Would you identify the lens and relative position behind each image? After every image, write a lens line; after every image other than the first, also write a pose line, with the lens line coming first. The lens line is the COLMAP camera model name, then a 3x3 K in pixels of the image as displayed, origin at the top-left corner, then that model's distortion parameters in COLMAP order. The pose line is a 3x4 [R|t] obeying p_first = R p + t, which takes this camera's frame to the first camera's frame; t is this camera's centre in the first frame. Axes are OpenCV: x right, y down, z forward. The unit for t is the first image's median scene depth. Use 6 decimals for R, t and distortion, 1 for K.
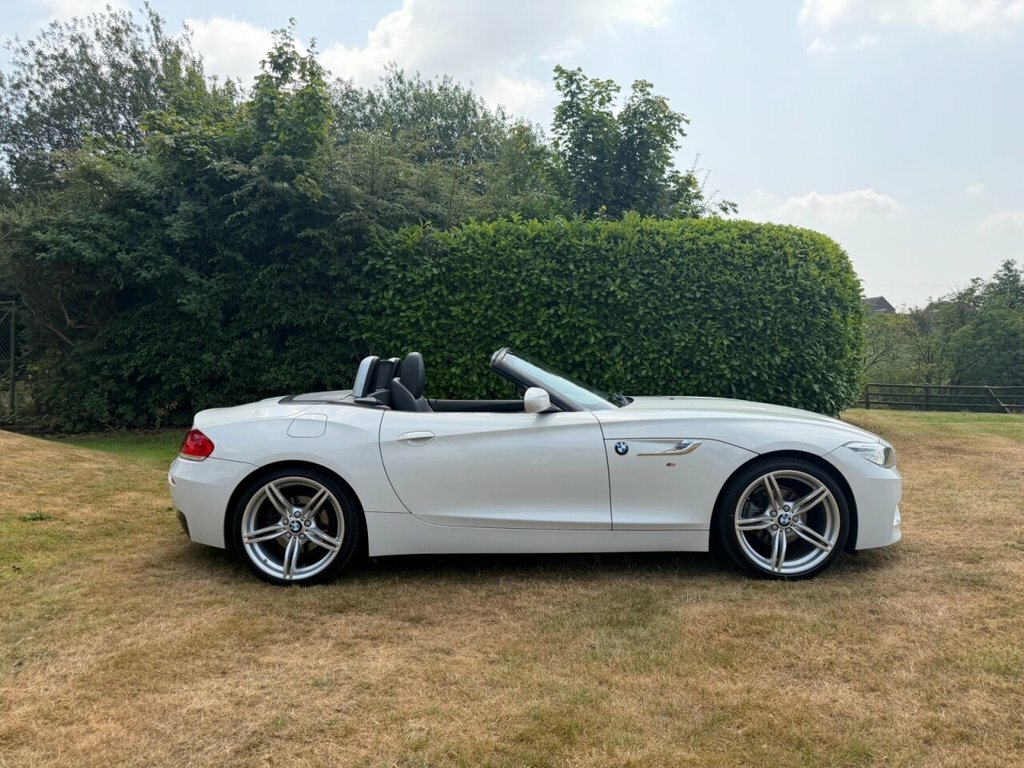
lens RADIAL K [[713.8, 0, 511.3], [0, 713.8, 387.6], [0, 0, 1]] dist [0.053676, -0.079572]
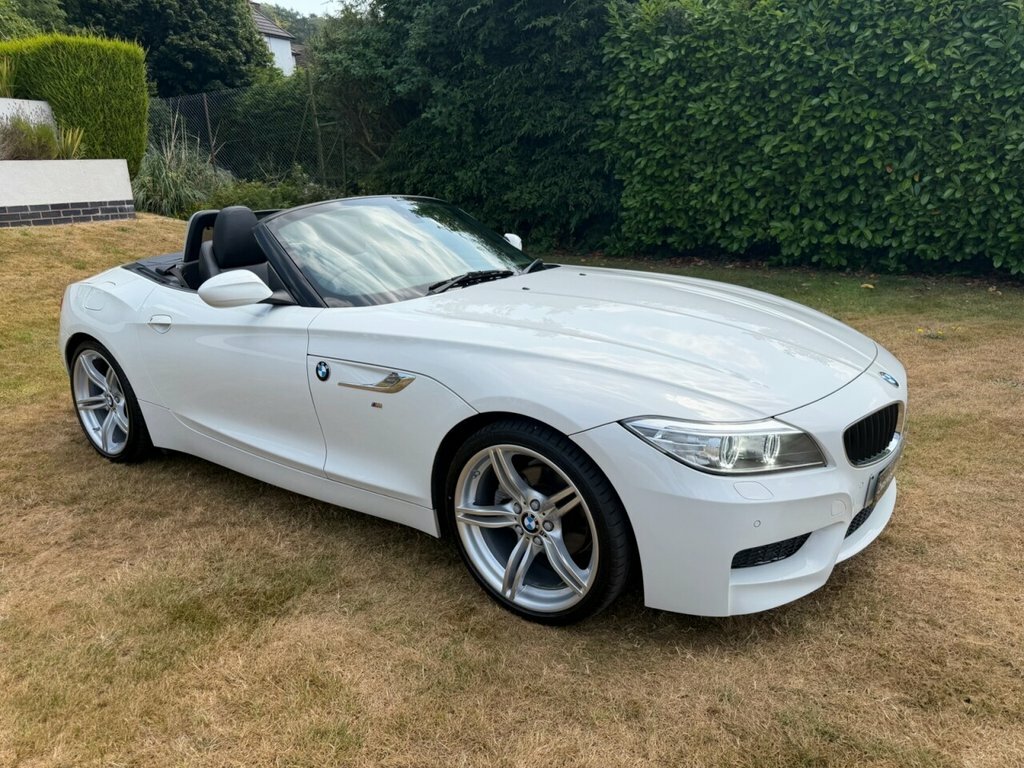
lens RADIAL K [[719.6, 0, 516.2], [0, 719.6, 394.7], [0, 0, 1]] dist [0.011497, -0.026854]
pose [[0.824669, 0.155023, -0.543957, 0.239656], [0.003721, 0.960200, 0.279289, -0.028522], [0.565603, -0.232345, 0.791270, 0.202796]]
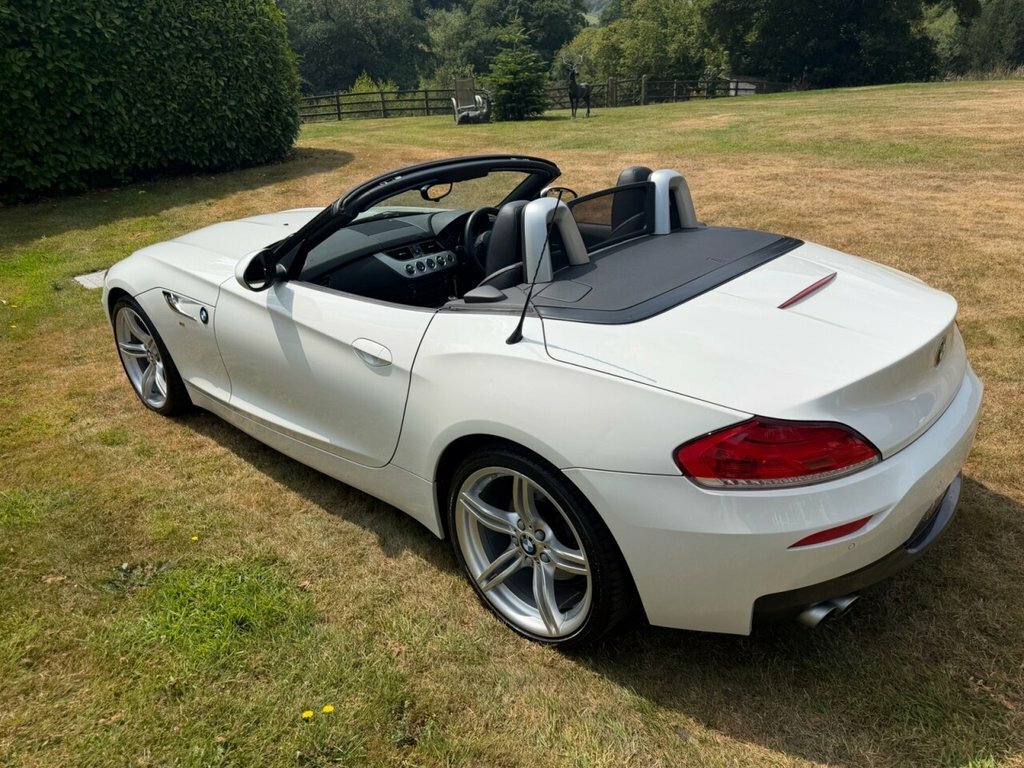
lens RADIAL K [[719.6, 0, 518.3], [0, 719.6, 387.3], [0, 0, 1]] dist [0.011497, -0.026854]
pose [[0.545180, -0.371880, 0.751322, -0.402292], [0.067018, 0.912689, 0.403122, -0.049455], [-0.835636, -0.169422, 0.522502, 0.008993]]
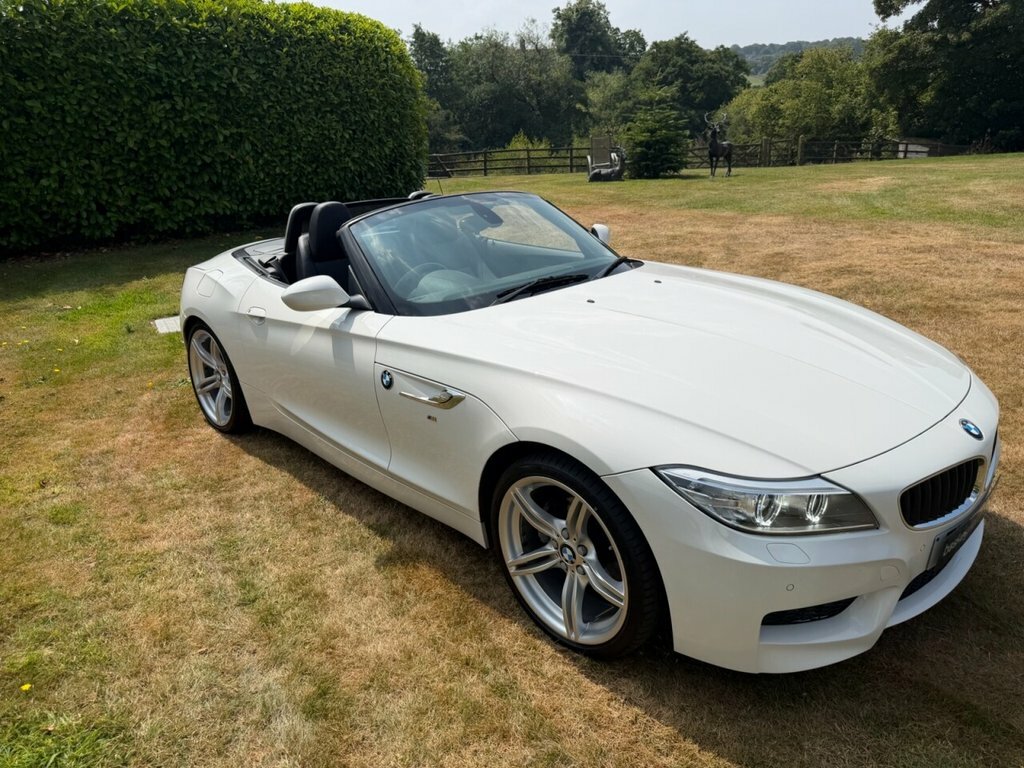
lens RADIAL K [[719.6, 0, 514.0], [0, 719.6, 382.6], [0, 0, 1]] dist [0.011497, -0.026854]
pose [[0.709203, -0.263985, 0.653715, -0.310585], [0.057919, 0.945931, 0.319154, -0.041325], [-0.702621, -0.188482, 0.686147, 0.013118]]
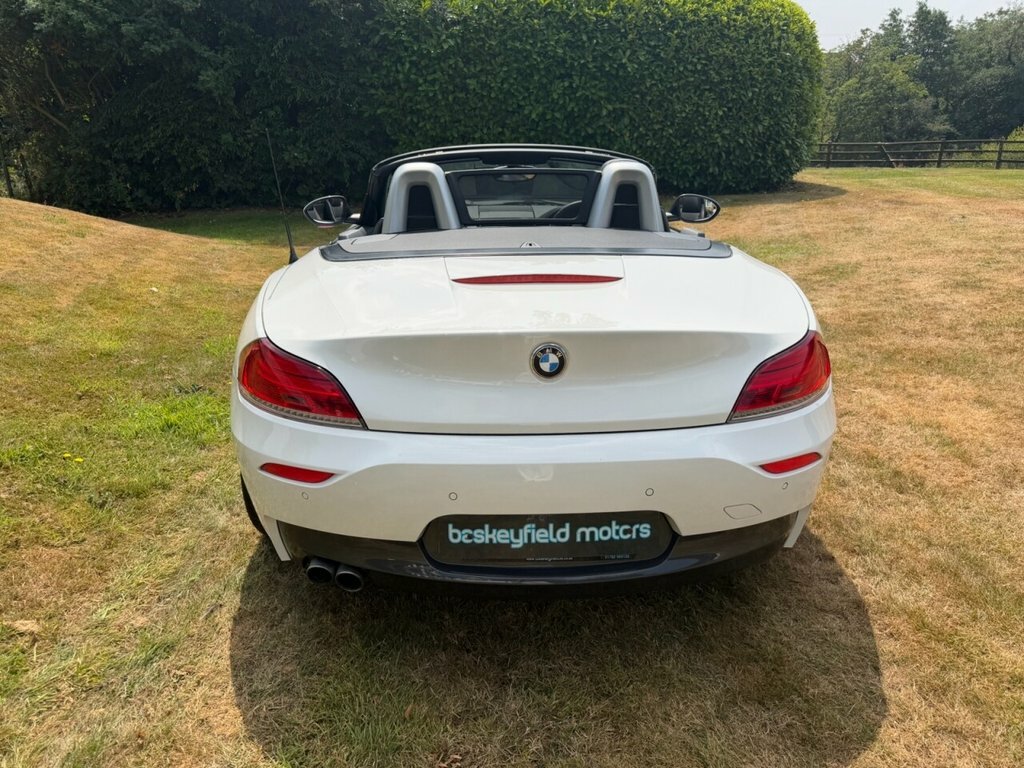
lens RADIAL K [[719.6, 0, 518.5], [0, 719.6, 392.9], [0, 0, 1]] dist [0.011497, -0.026854]
pose [[0.983893, -0.081580, 0.159056, -0.219417], [0.026708, 0.946889, 0.320450, -0.016458], [-0.176750, -0.311041, 0.933816, -0.135276]]
